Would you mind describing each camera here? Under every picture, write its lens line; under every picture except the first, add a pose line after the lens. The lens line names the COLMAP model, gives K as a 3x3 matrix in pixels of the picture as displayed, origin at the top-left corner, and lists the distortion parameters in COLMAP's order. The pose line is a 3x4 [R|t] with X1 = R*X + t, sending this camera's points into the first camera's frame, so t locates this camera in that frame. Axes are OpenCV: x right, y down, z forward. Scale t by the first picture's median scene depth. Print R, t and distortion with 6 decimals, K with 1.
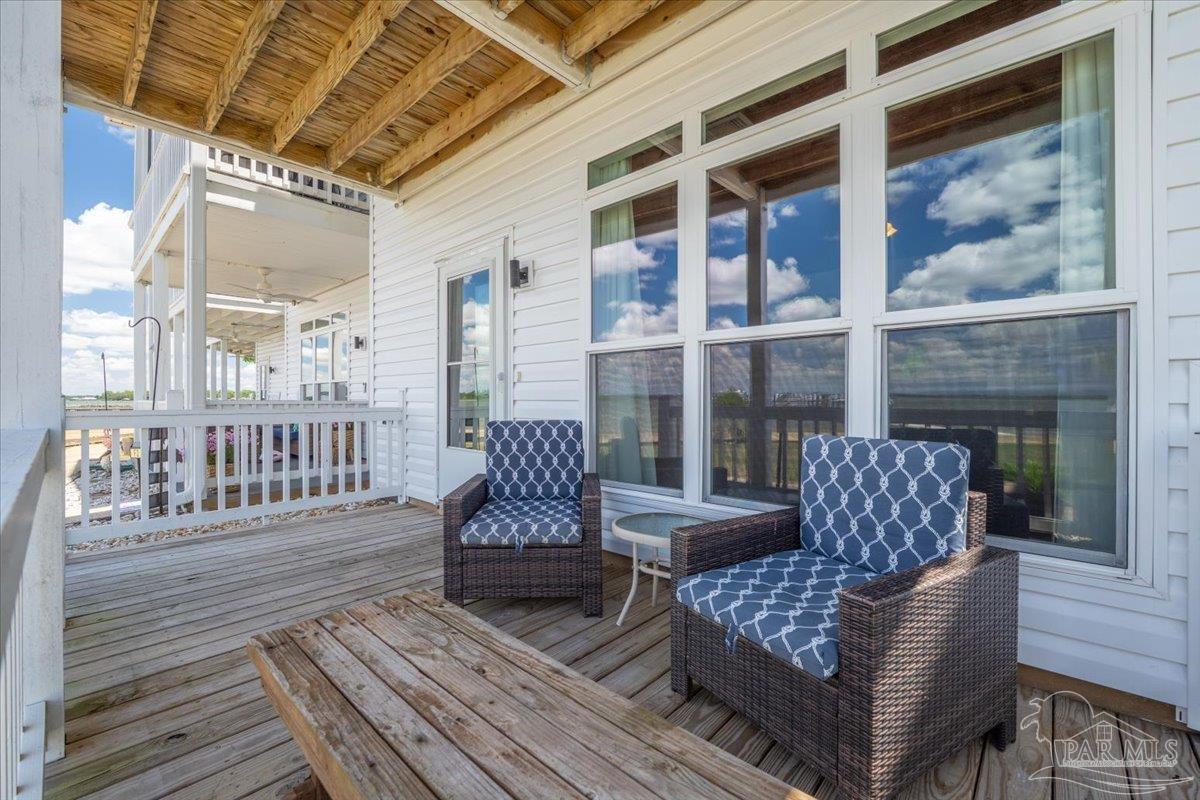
lens RADIAL K [[490.3, 0, 571.2], [0, 490.3, 404.4], [0, 0, 1]] dist [-0.014213, 0.005930]
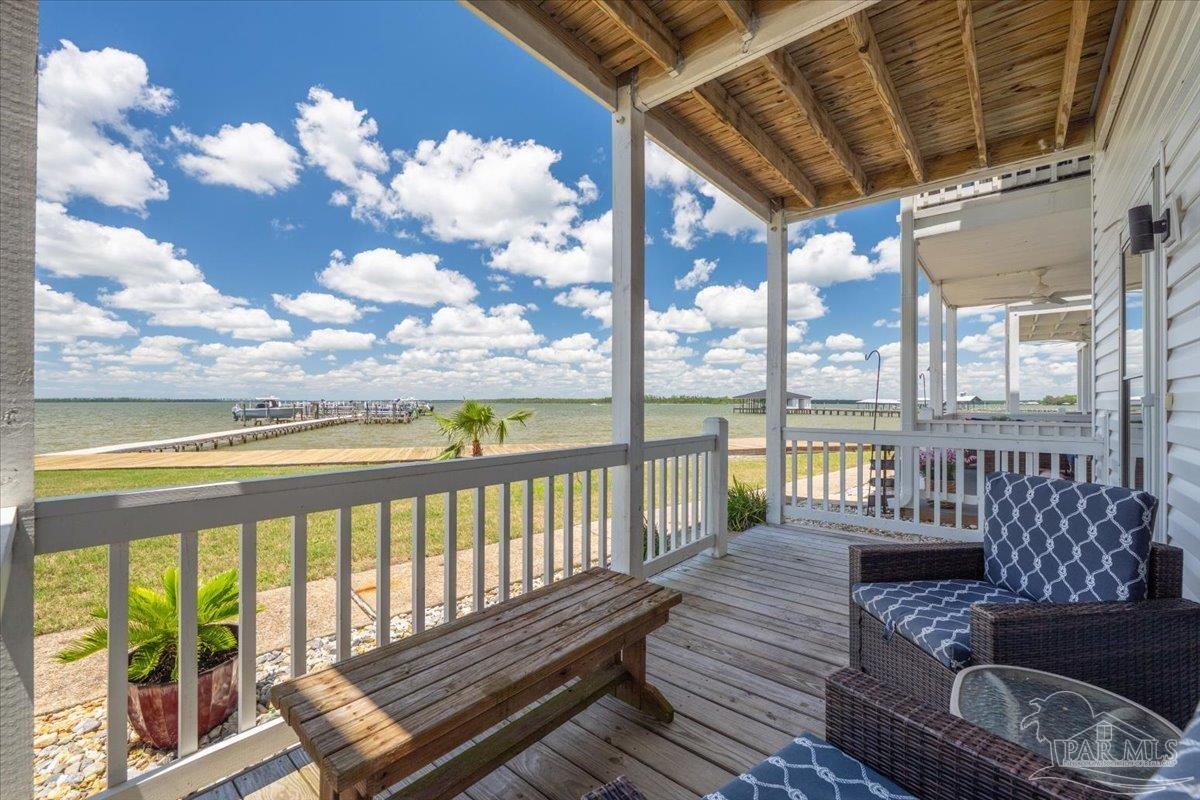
lens RADIAL K [[490.3, 0, 608.0], [0, 490.3, 405.2], [0, 0, 1]] dist [-0.014213, 0.005930]
pose [[0.070599, 0.001547, -0.997504, 0.331230], [-0.008136, 0.999966, 0.000975, -0.038326], [0.997472, 0.008047, 0.070609, 0.247829]]
